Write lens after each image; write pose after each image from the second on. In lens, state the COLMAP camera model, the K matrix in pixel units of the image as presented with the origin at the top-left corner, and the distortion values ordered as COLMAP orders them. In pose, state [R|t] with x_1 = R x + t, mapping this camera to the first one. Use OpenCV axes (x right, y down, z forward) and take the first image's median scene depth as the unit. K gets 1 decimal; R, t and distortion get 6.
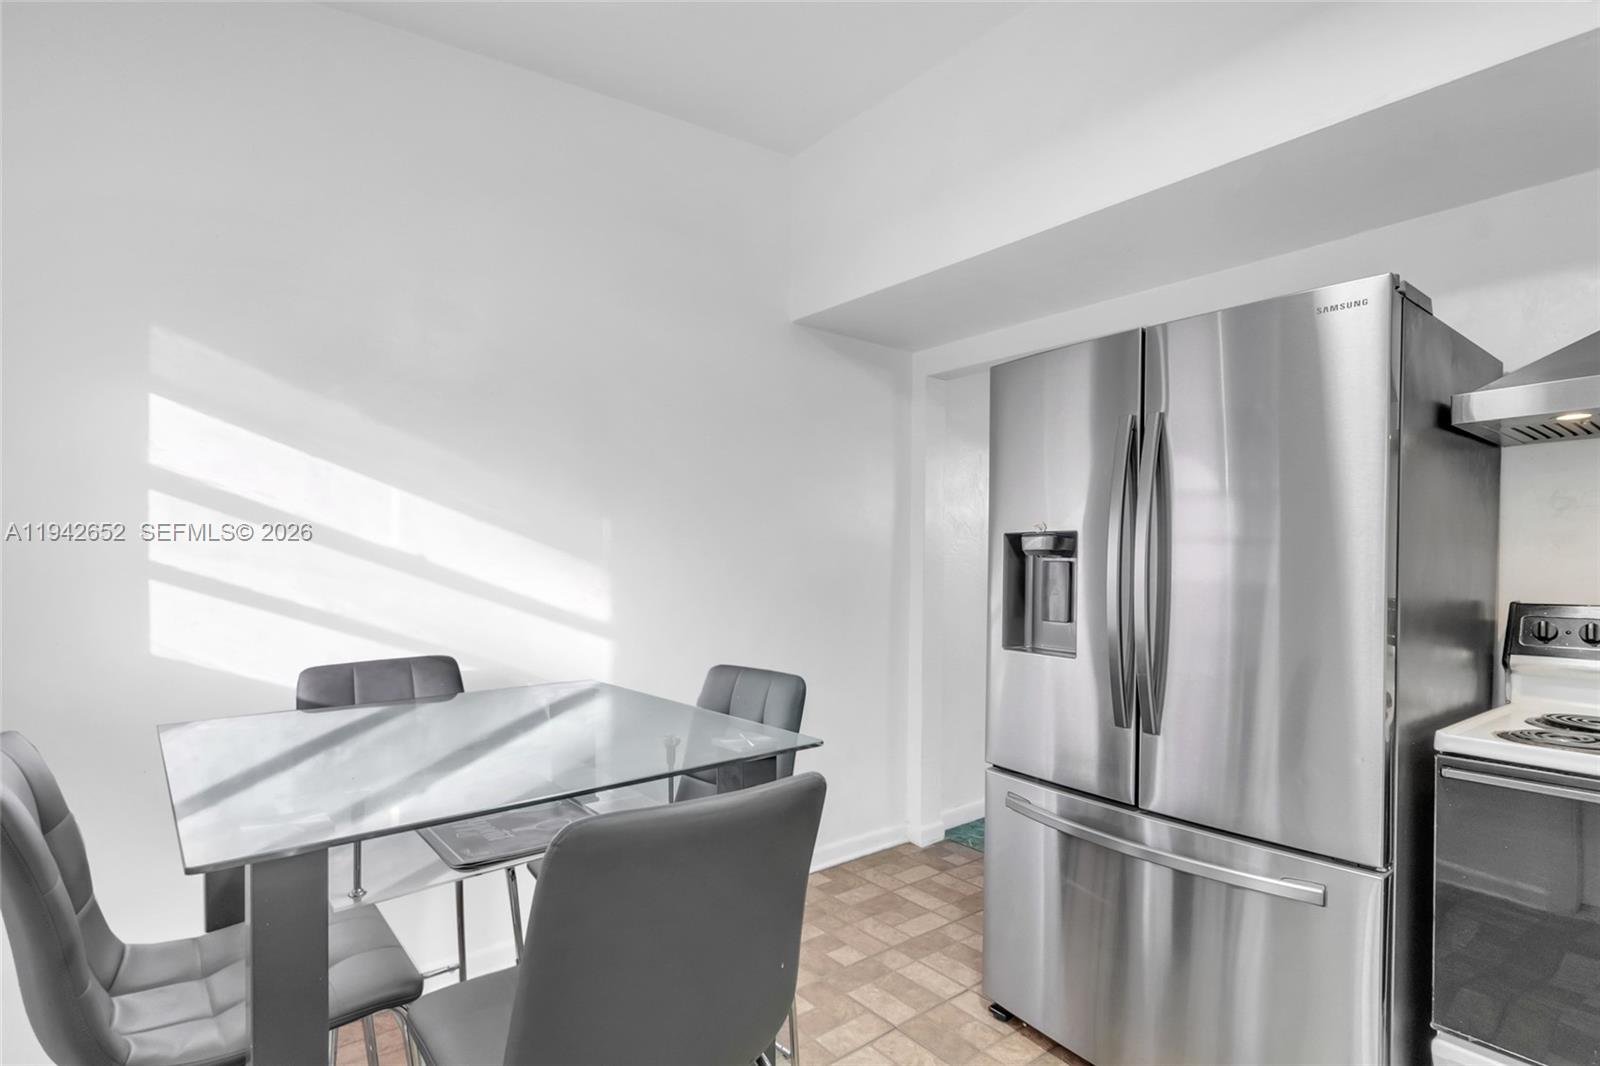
lens RADIAL K [[811.4, 0, 800.0], [0, 811.4, 533.0], [0, 0, 1]] dist [-0.000679, -0.000017]
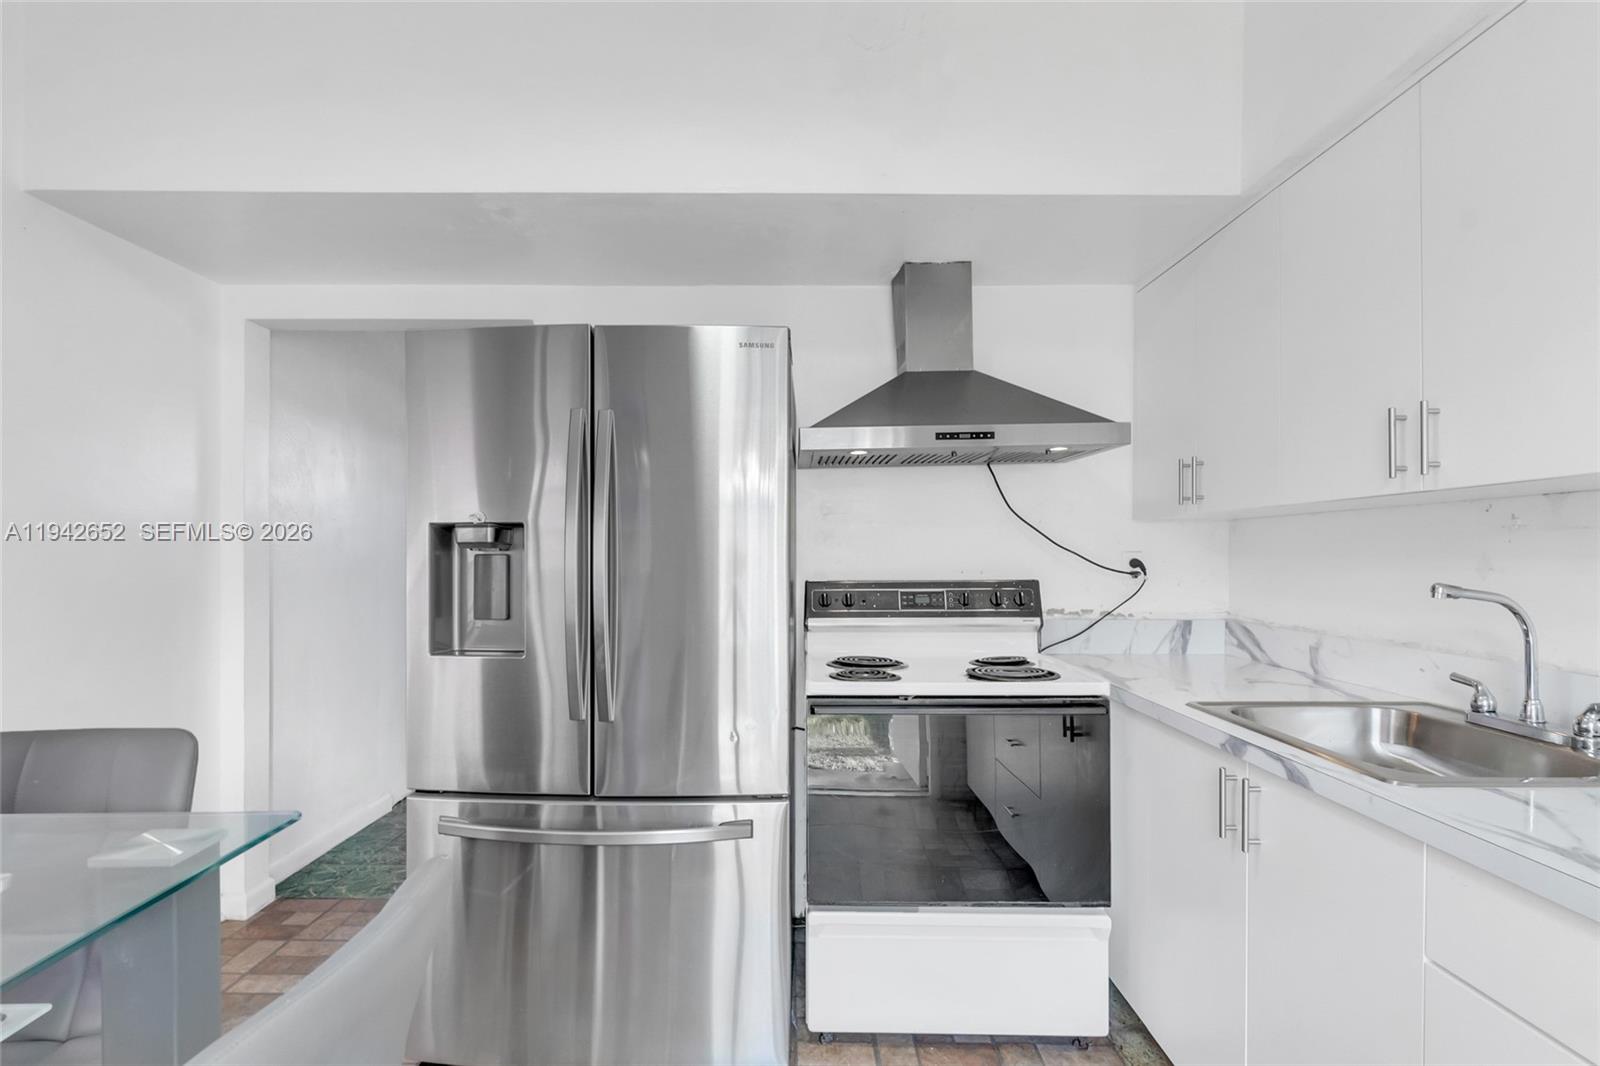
lens RADIAL K [[774.8, 0, 800.0], [0, 774.8, 533.0], [0, 0, 1]] dist [0.002456, 0.000539]
pose [[0.615746, 0.013517, 0.787829, -0.161178], [-0.020796, 0.999783, -0.000900, 0.003759], [-0.787670, -0.015830, 0.615893, 0.167589]]
